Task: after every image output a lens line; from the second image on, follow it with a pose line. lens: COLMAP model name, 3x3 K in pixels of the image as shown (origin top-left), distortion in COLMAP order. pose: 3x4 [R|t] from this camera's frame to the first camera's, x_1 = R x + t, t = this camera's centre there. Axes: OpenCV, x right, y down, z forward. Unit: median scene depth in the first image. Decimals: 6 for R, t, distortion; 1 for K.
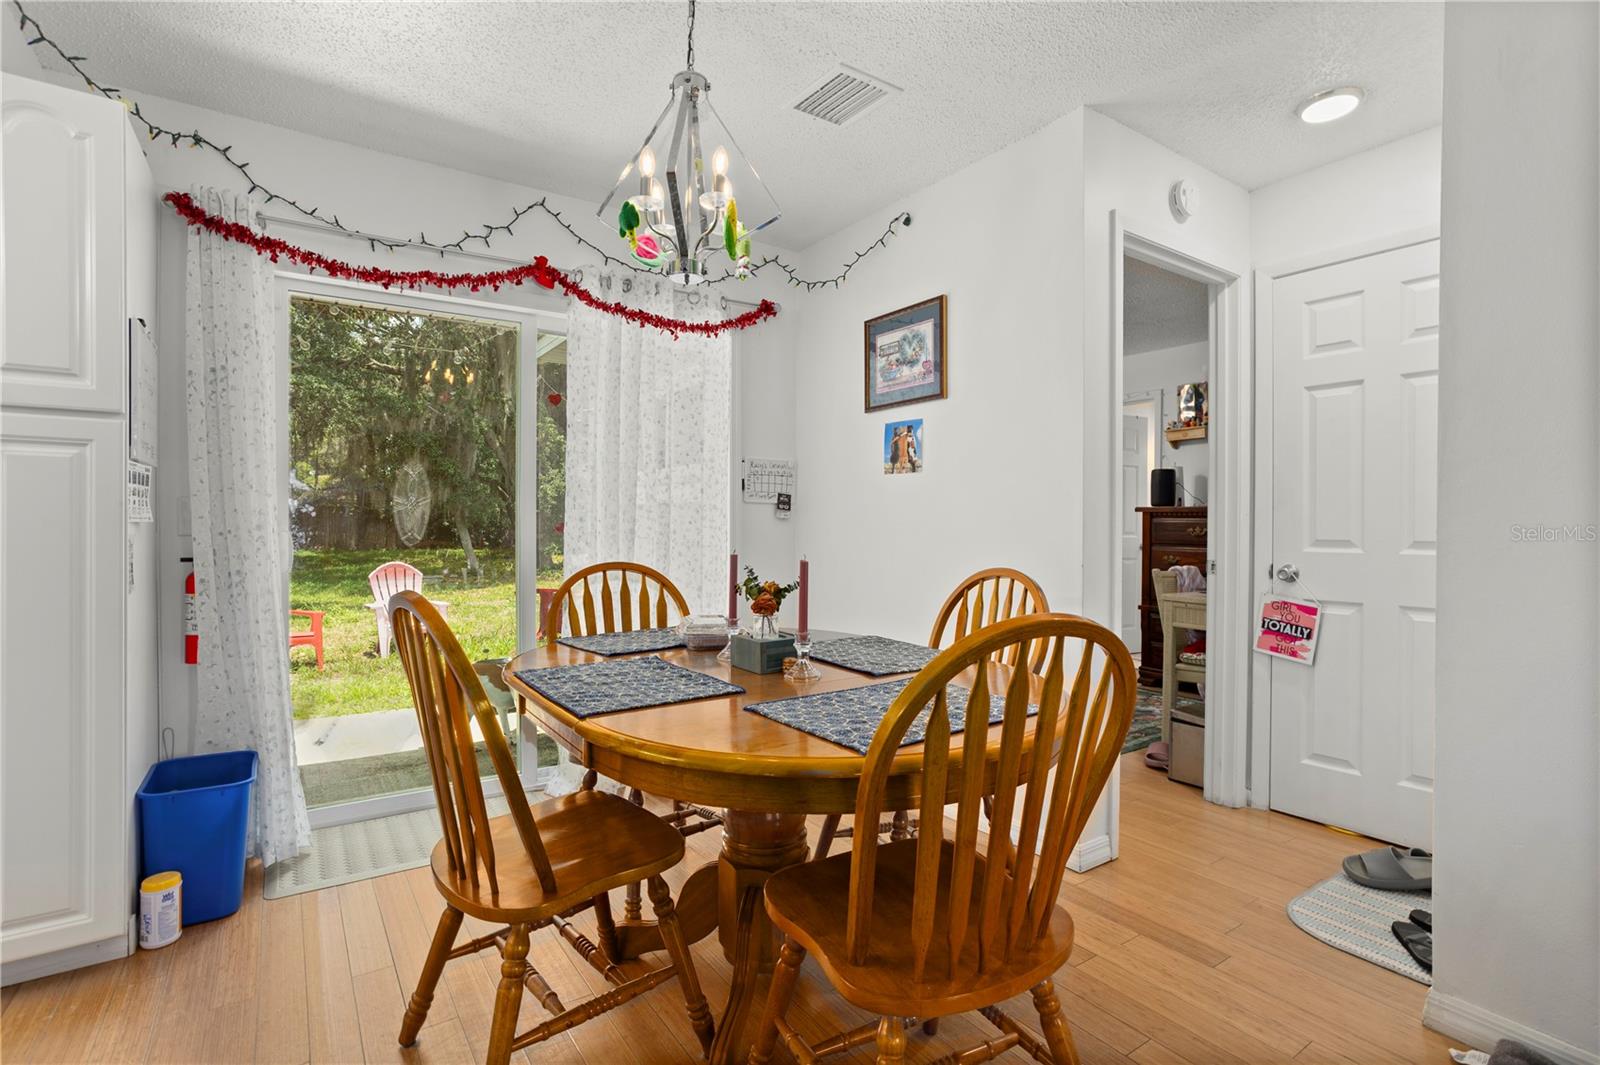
lens RADIAL K [[794.0, 0, 801.5], [0, 794.0, 534.1], [0, 0, 1]] dist [0.003436, 0.000589]
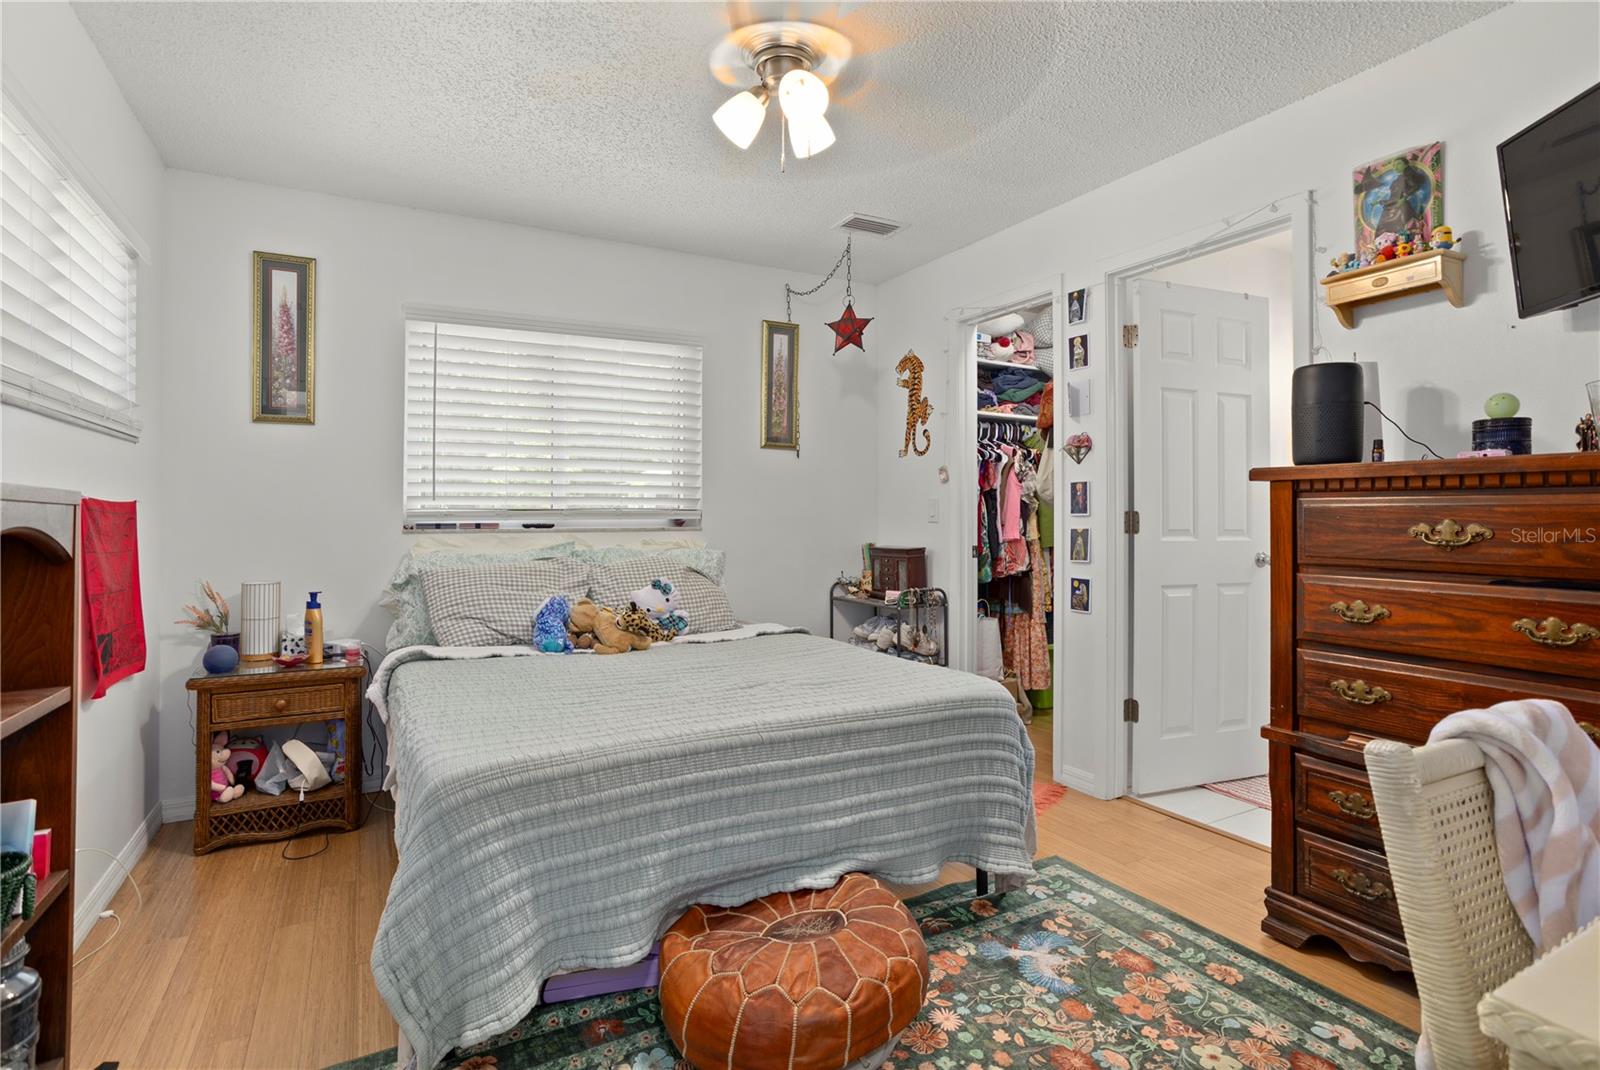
lens RADIAL K [[794.0, 0, 798.1], [0, 794.0, 522.6], [0, 0, 1]] dist [0.003436, 0.000589]
pose [[0.994849, -0.009872, -0.100889, 0.243026], [0.009286, 0.999937, -0.006282, -0.007680], [0.100945, 0.005313, 0.994878, 0.598488]]
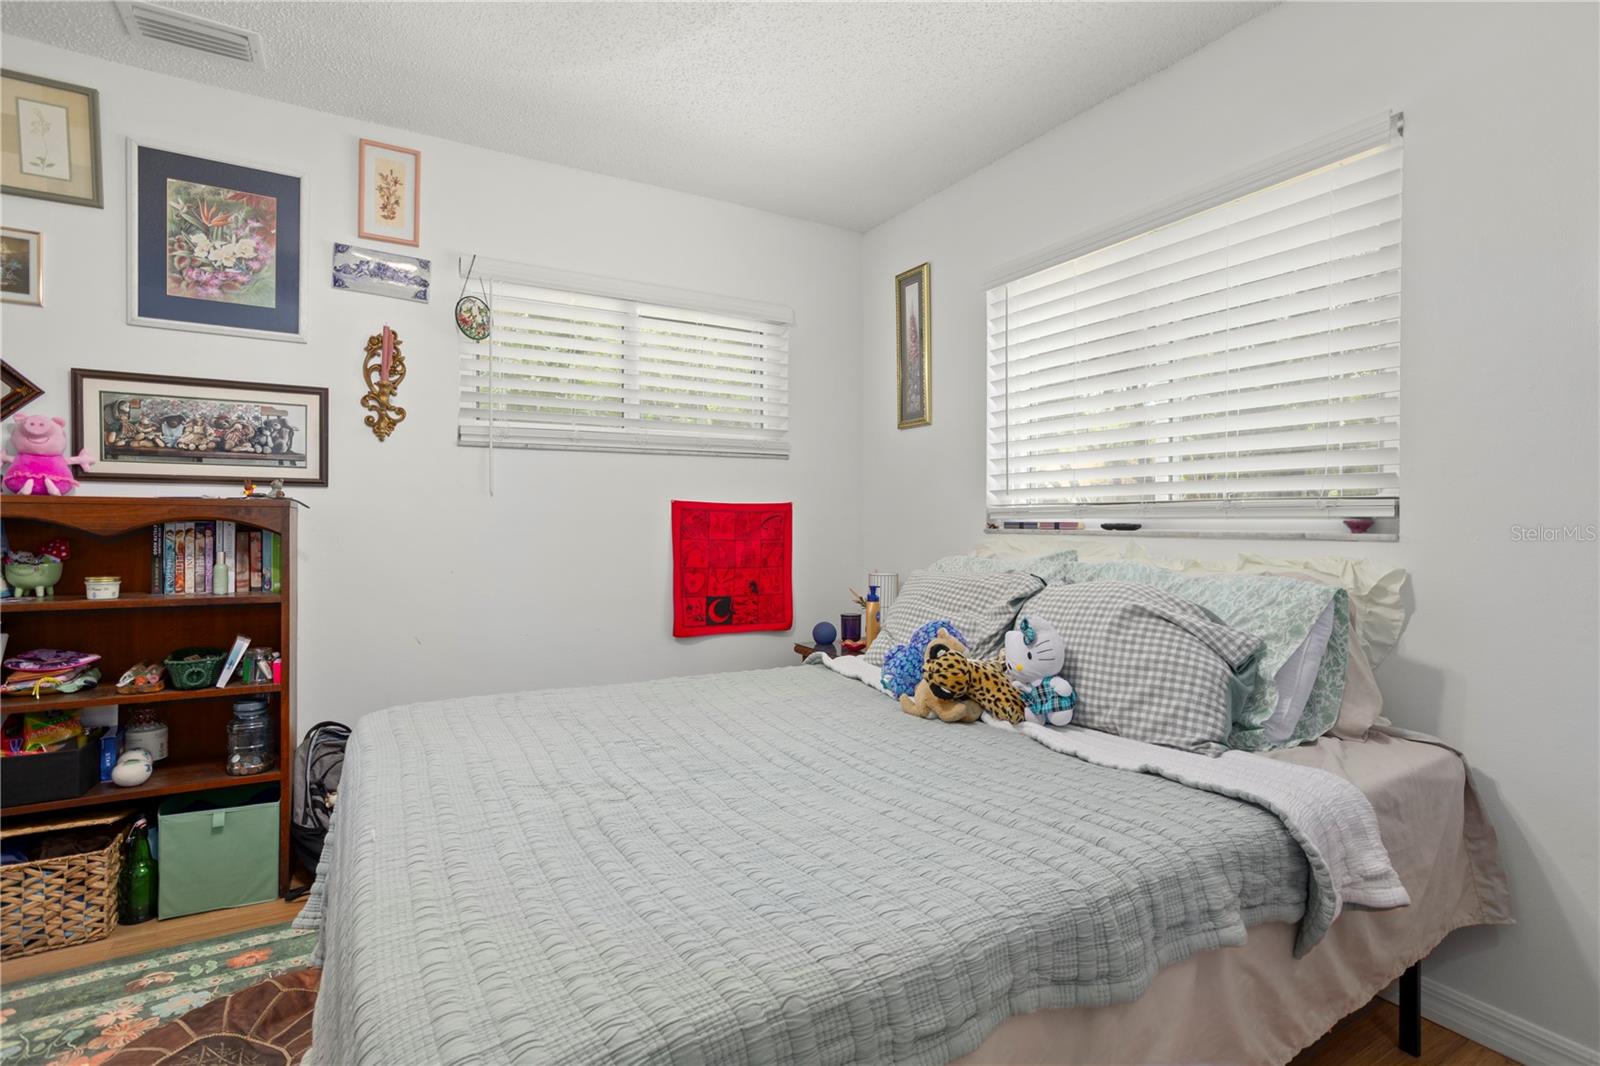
lens RADIAL K [[794.0, 0, 801.9], [0, 794.0, 523.7], [0, 0, 1]] dist [0.003436, 0.000589]
pose [[-0.074201, -0.001841, -0.997242, 0.321608], [-0.010346, 0.999946, -0.001076, -0.008842], [0.997190, 0.010237, -0.074216, 0.802669]]
